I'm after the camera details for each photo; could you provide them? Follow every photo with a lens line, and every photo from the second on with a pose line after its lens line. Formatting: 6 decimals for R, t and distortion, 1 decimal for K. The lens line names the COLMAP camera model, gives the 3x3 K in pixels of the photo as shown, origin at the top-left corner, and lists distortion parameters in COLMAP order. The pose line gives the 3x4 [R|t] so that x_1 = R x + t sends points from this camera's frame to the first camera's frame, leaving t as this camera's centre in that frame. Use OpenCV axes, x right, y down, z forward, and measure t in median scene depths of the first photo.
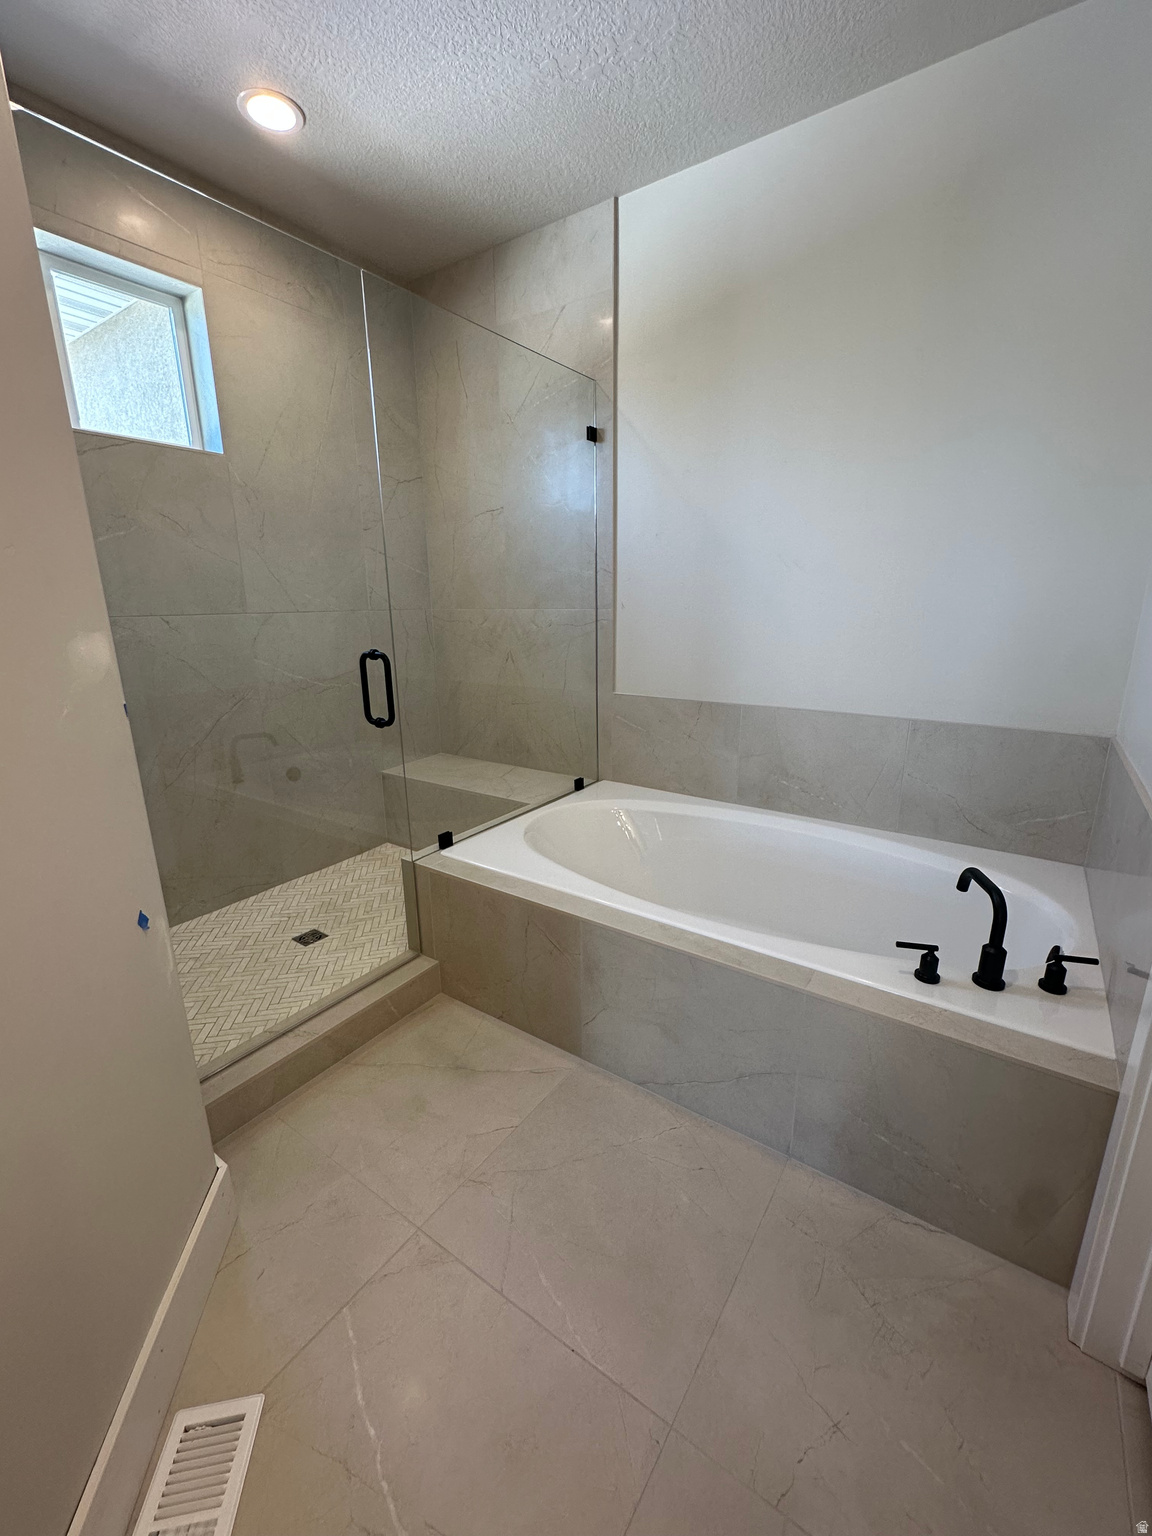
lens RADIAL K [[628.8, 0, 576.6], [0, 628.8, 767.1], [0, 0, 1]] dist [0.001415, -0.000093]
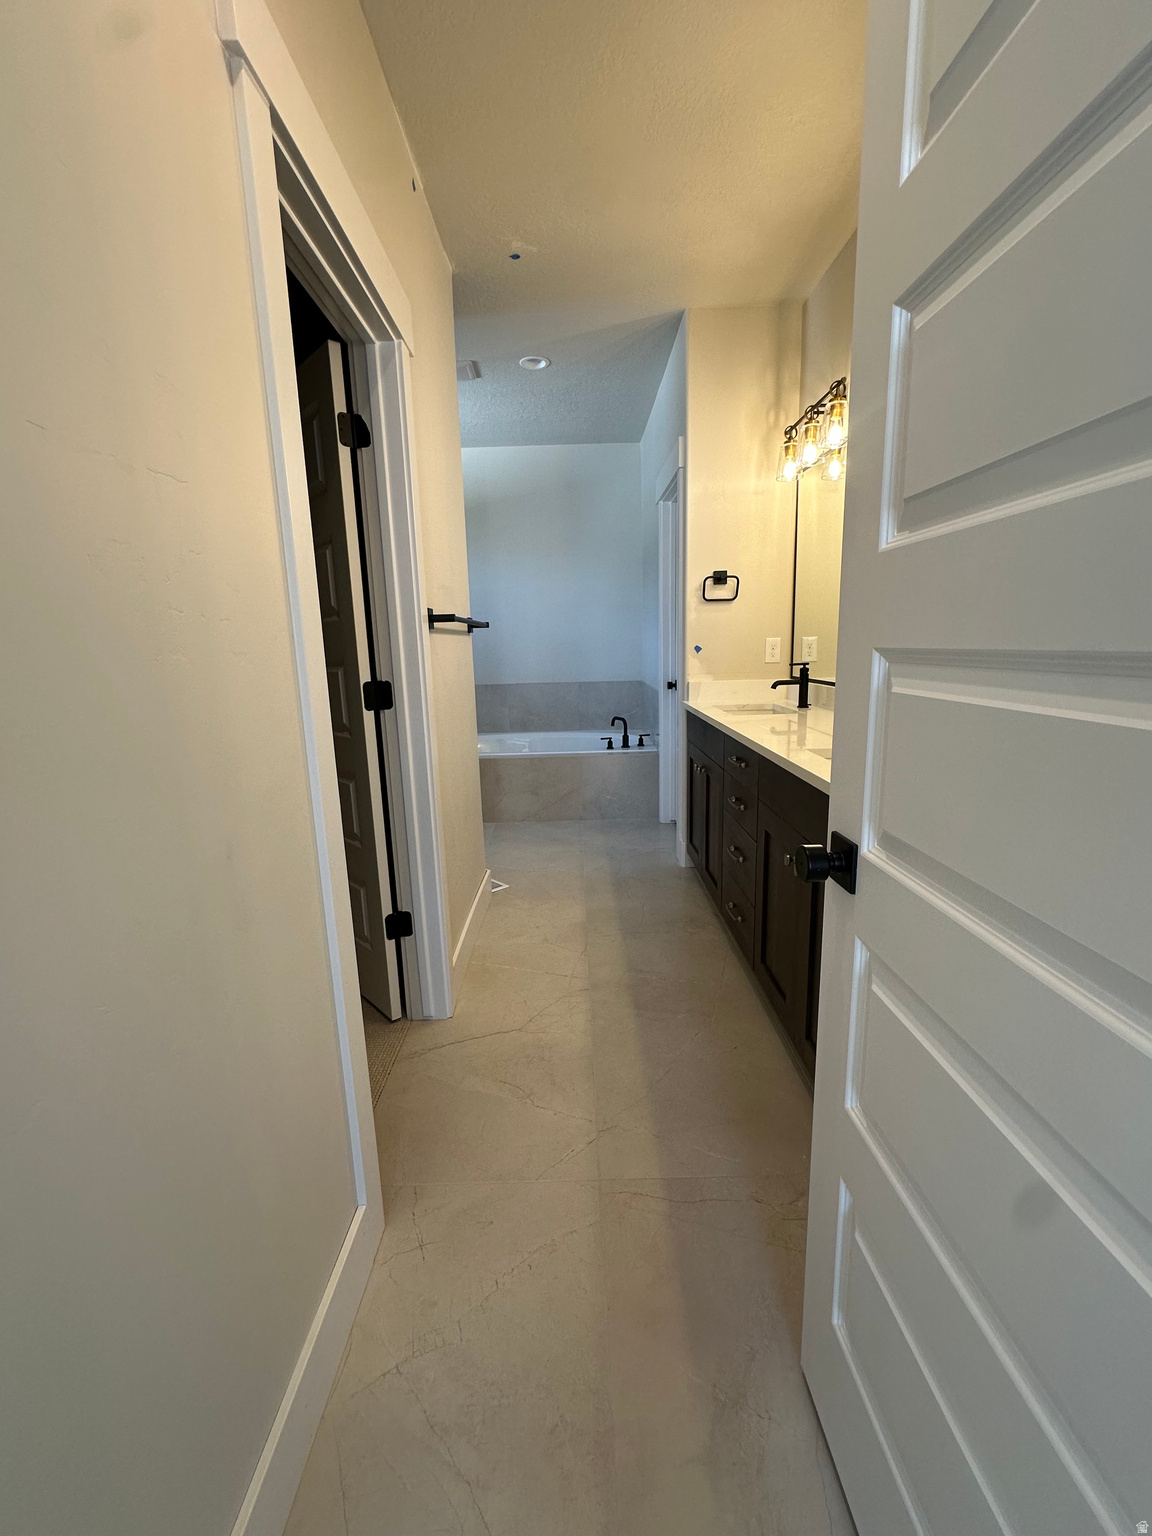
lens RADIAL K [[628.8, 0, 577.5], [0, 628.8, 765.4], [0, 0, 1]] dist [0.001415, -0.000093]
pose [[0.820471, -0.122334, 0.558446, -1.380625], [0.163229, 0.986302, -0.023756, 0.471868], [-0.547891, 0.110645, 0.829201, -1.555072]]
